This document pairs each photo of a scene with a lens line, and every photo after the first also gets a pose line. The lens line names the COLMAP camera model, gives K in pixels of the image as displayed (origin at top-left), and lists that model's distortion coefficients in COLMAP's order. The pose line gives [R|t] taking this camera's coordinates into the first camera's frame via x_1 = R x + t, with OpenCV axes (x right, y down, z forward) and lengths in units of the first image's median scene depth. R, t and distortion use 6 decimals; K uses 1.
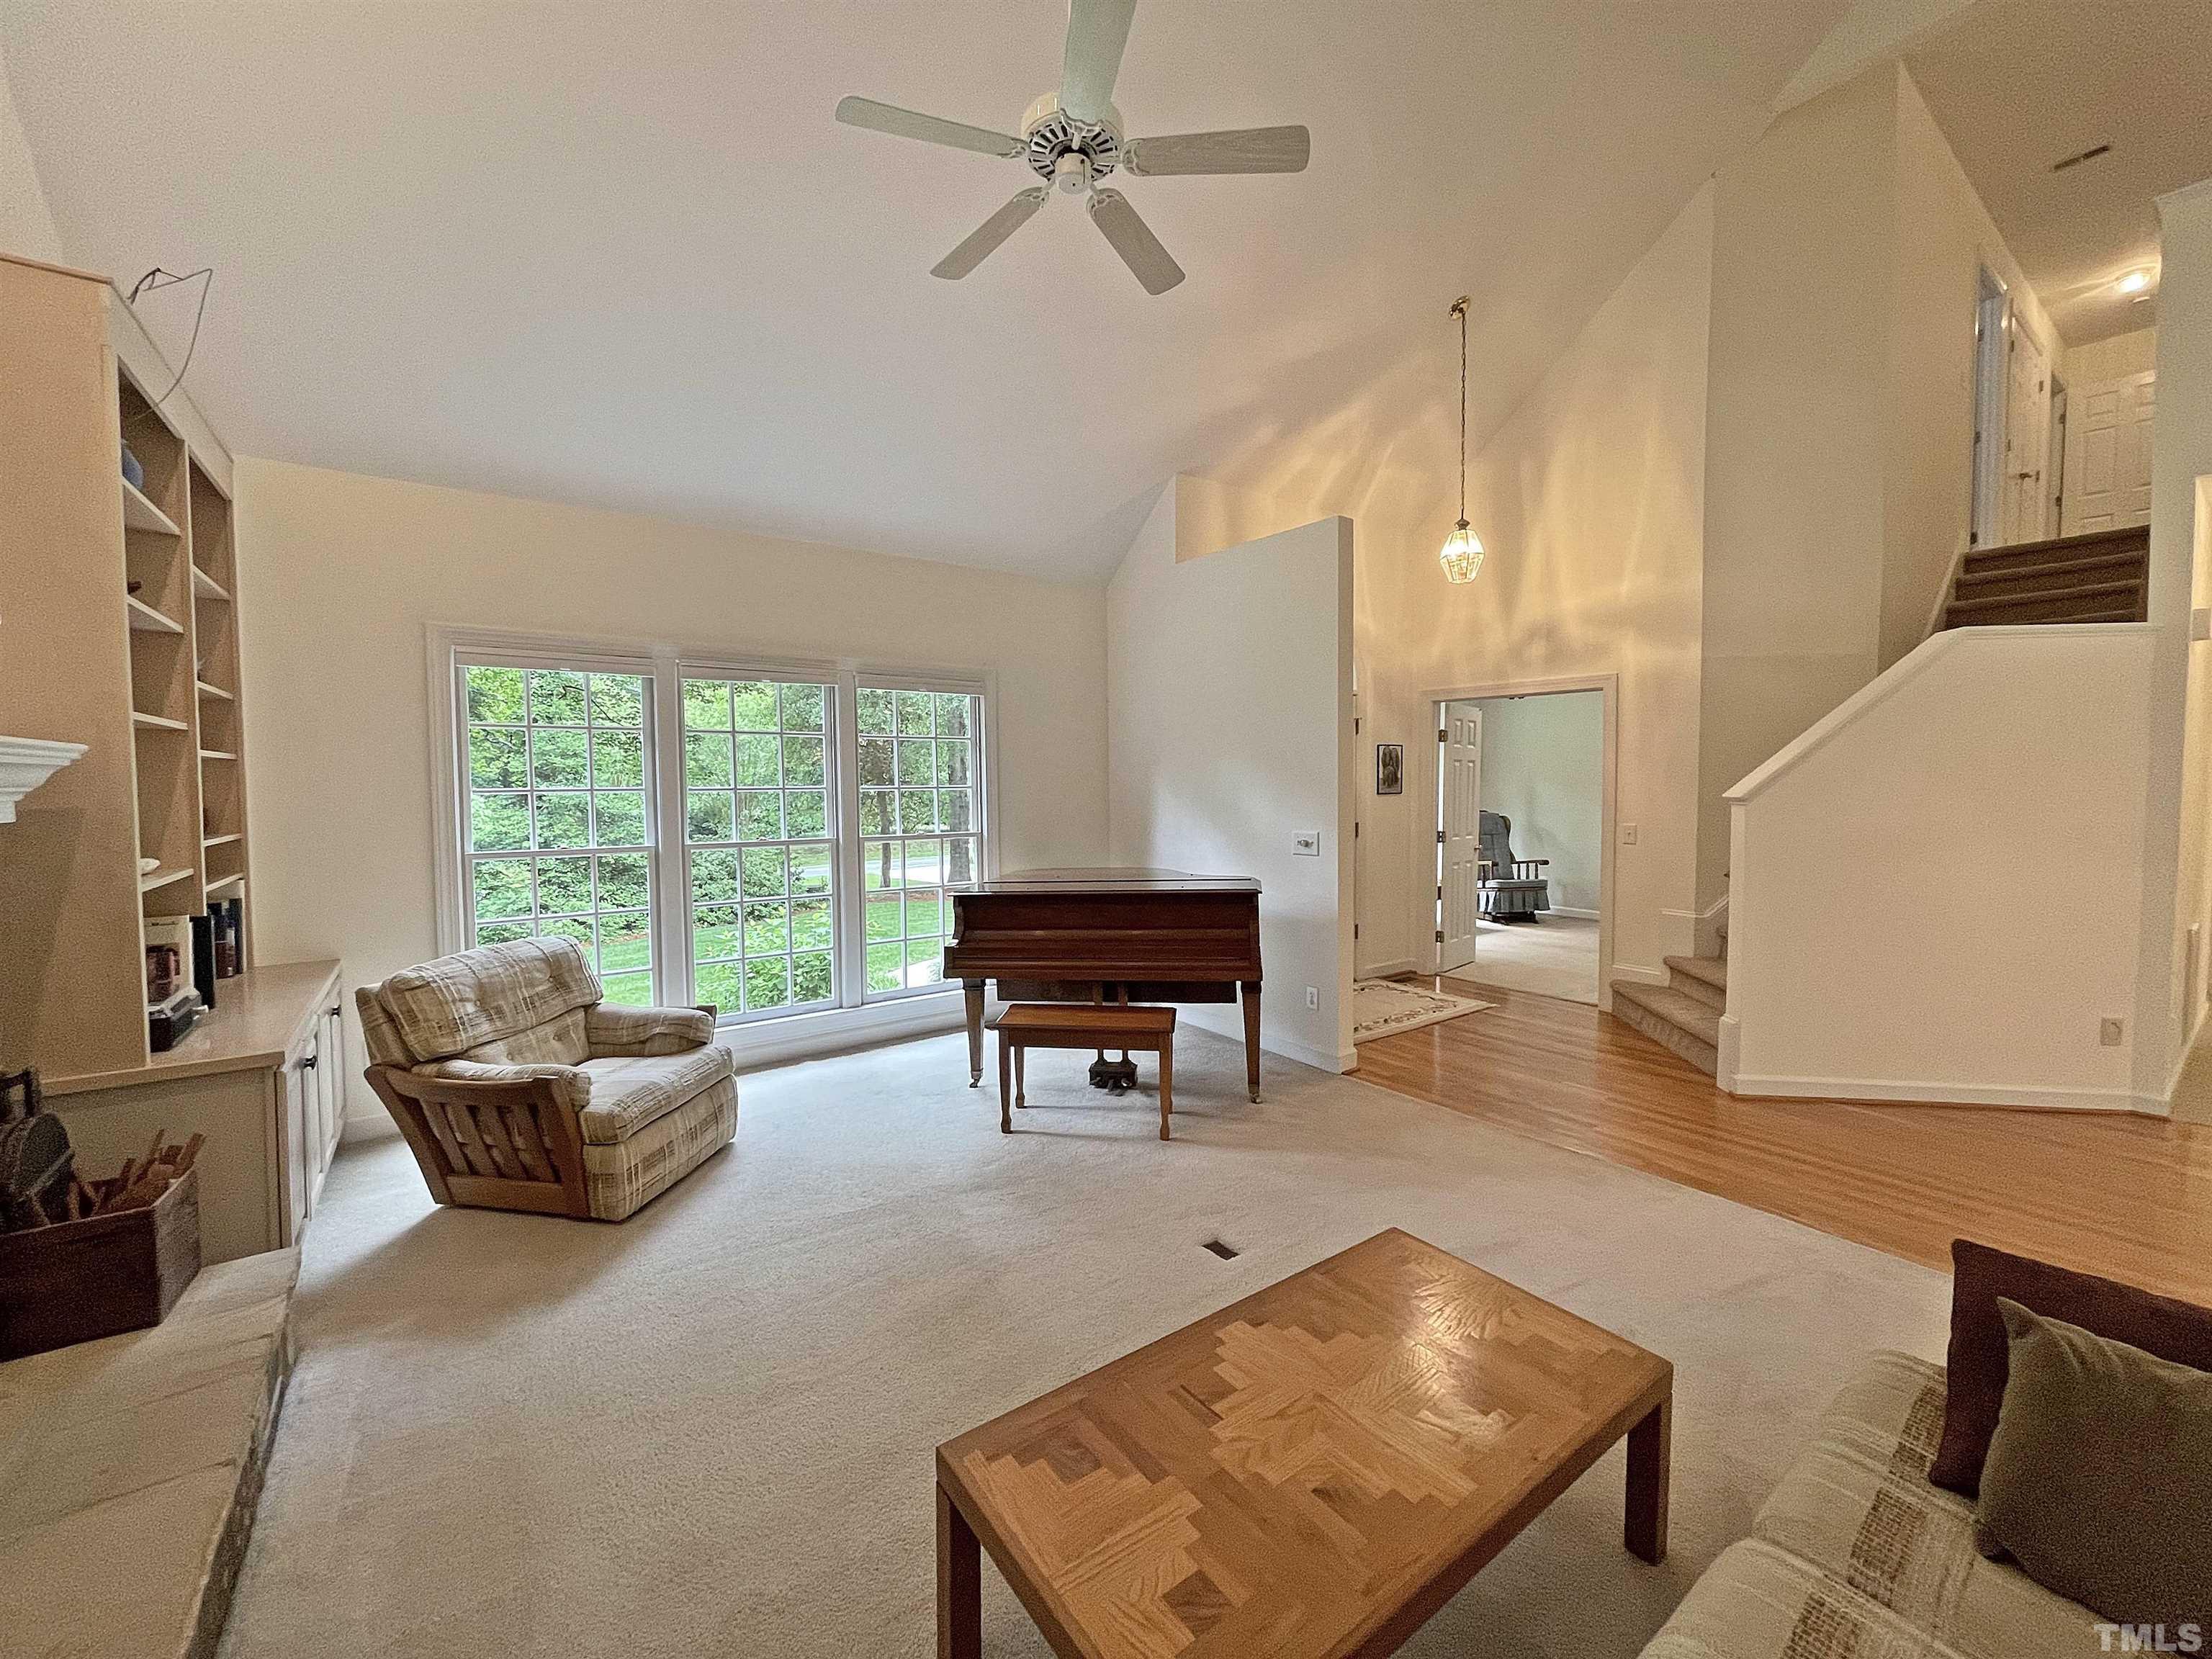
lens RADIAL K [[905.1, 0, 1107.2], [0, 905.1, 826.0], [0, 0, 1]] dist [-0.003244, -0.001448]
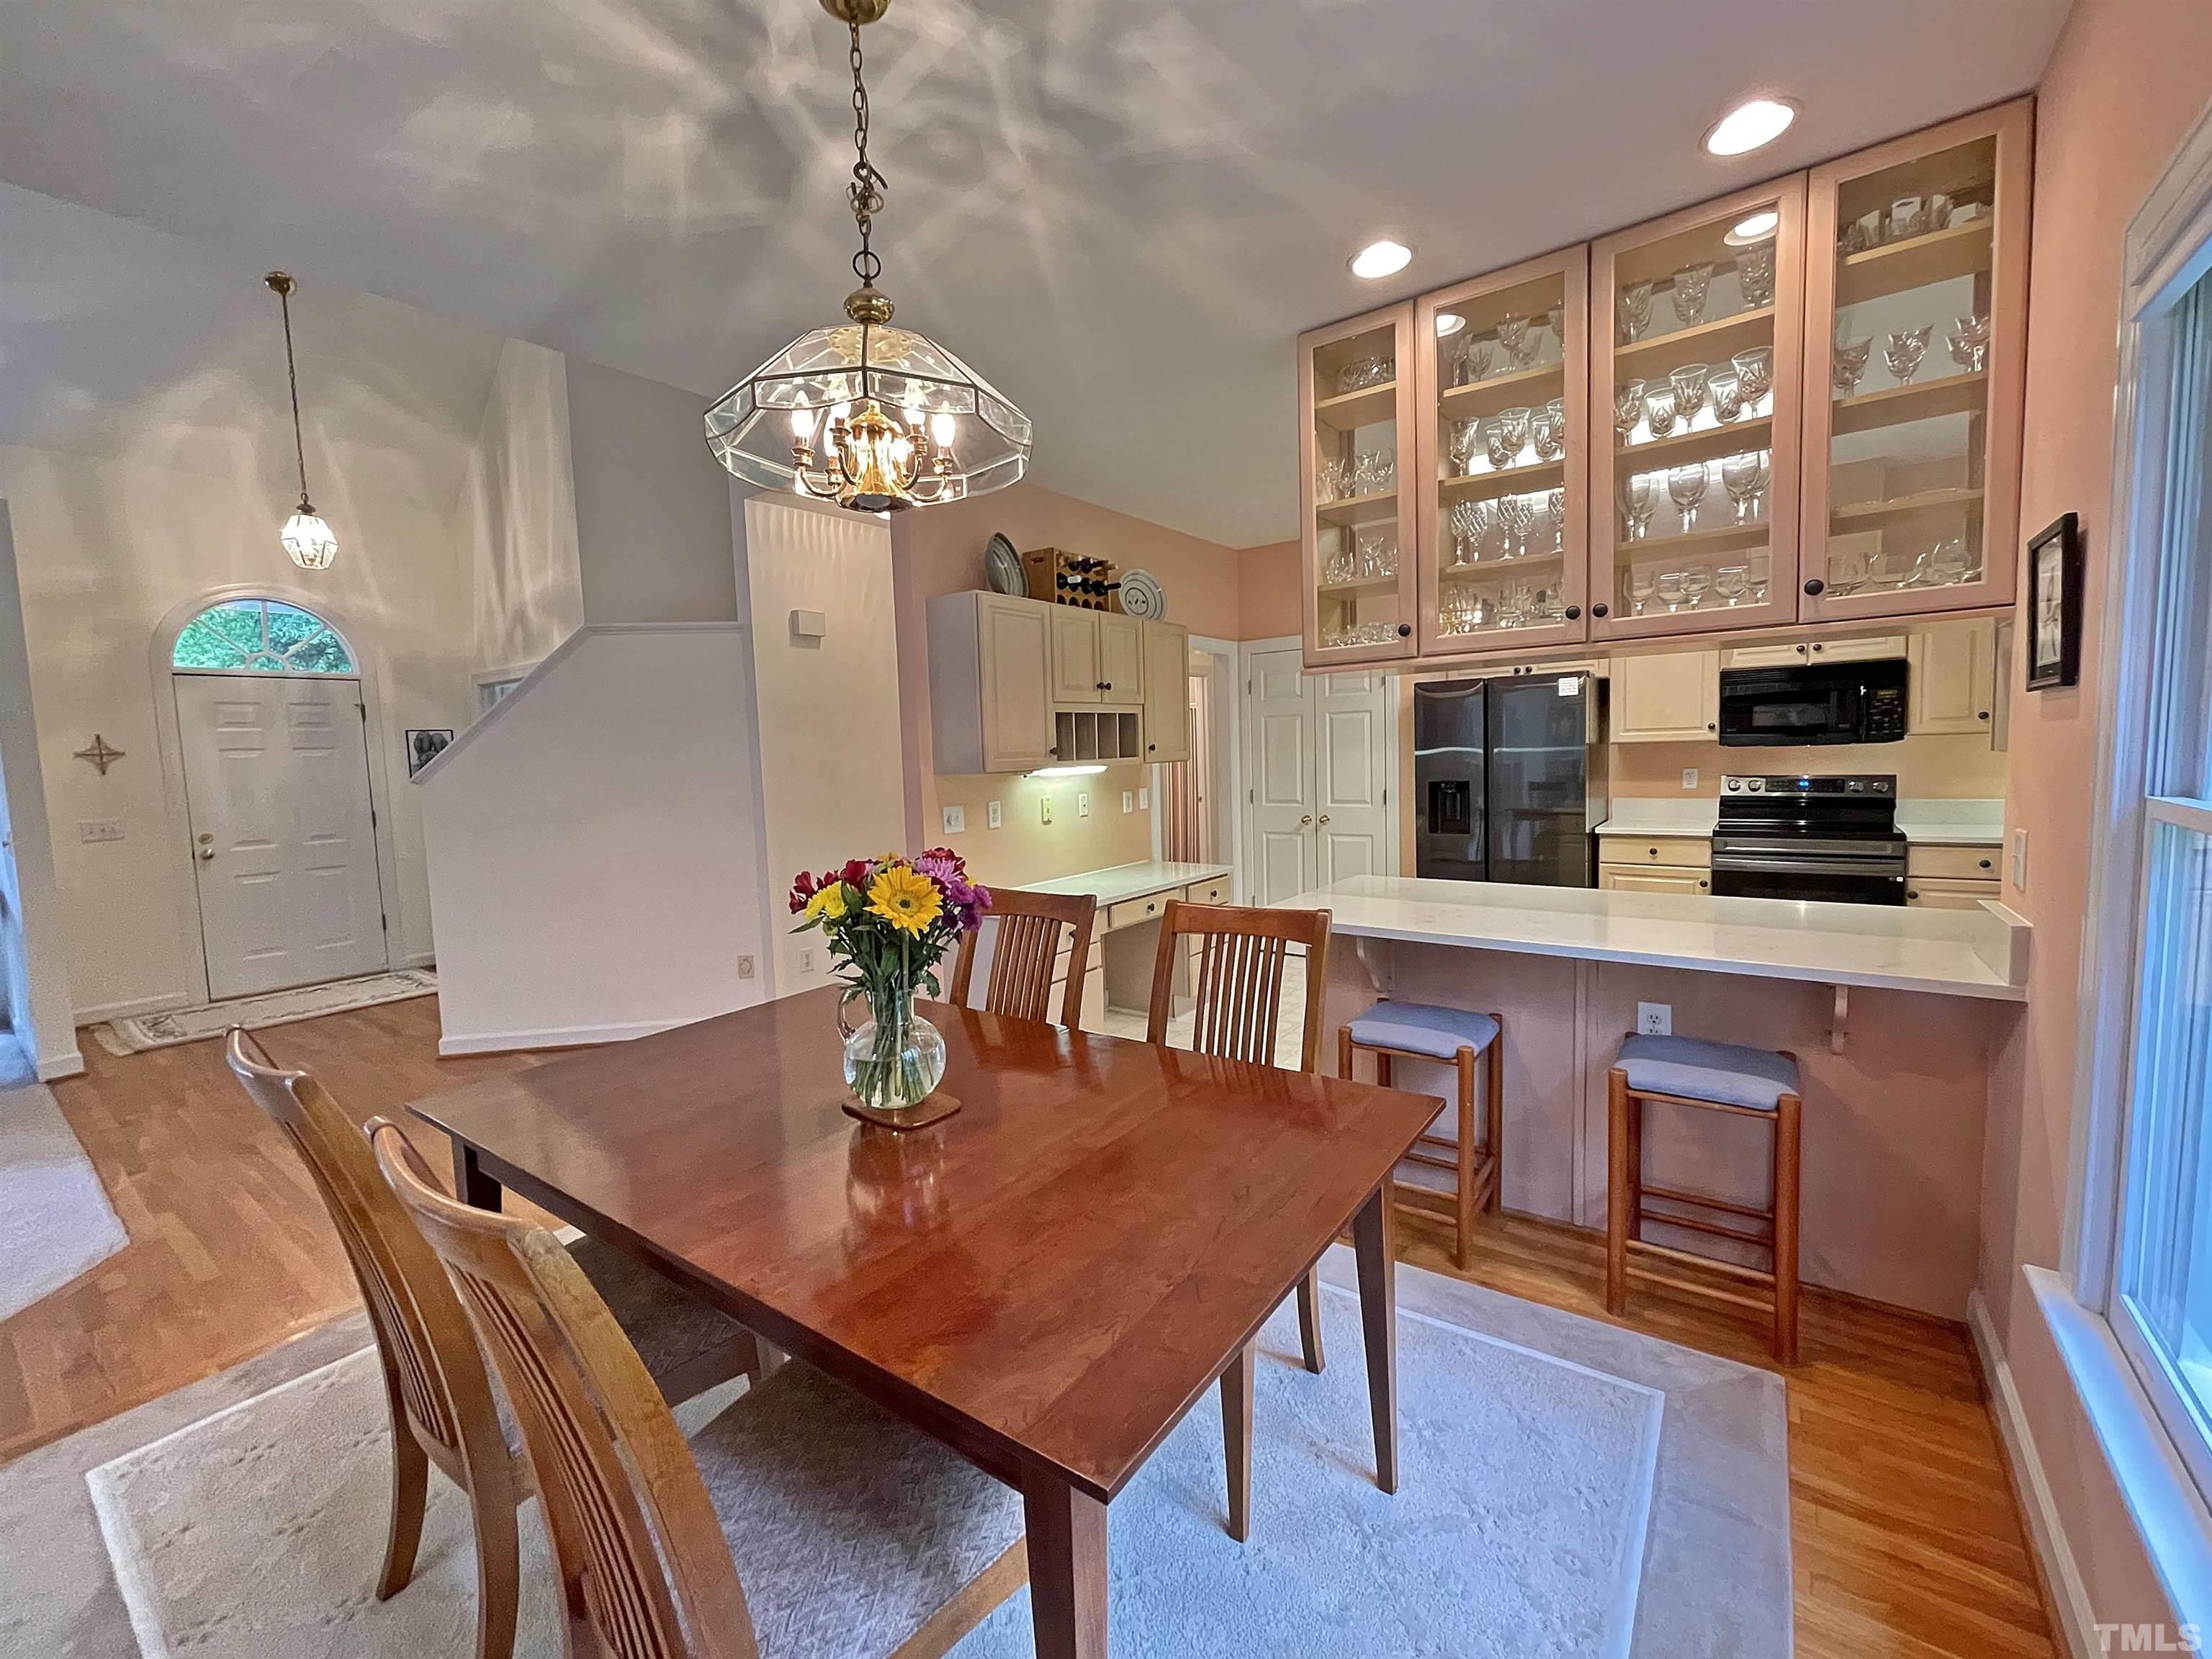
lens RADIAL K [[905.1, 0, 1107.3], [0, 905.1, 825.7], [0, 0, 1]] dist [-0.003244, -0.001448]
pose [[0.953979, -0.050138, 0.295651, 0.746135], [0.040790, 0.998456, 0.037704, 0.008716], [-0.297085, -0.023909, 0.954552, -0.169865]]
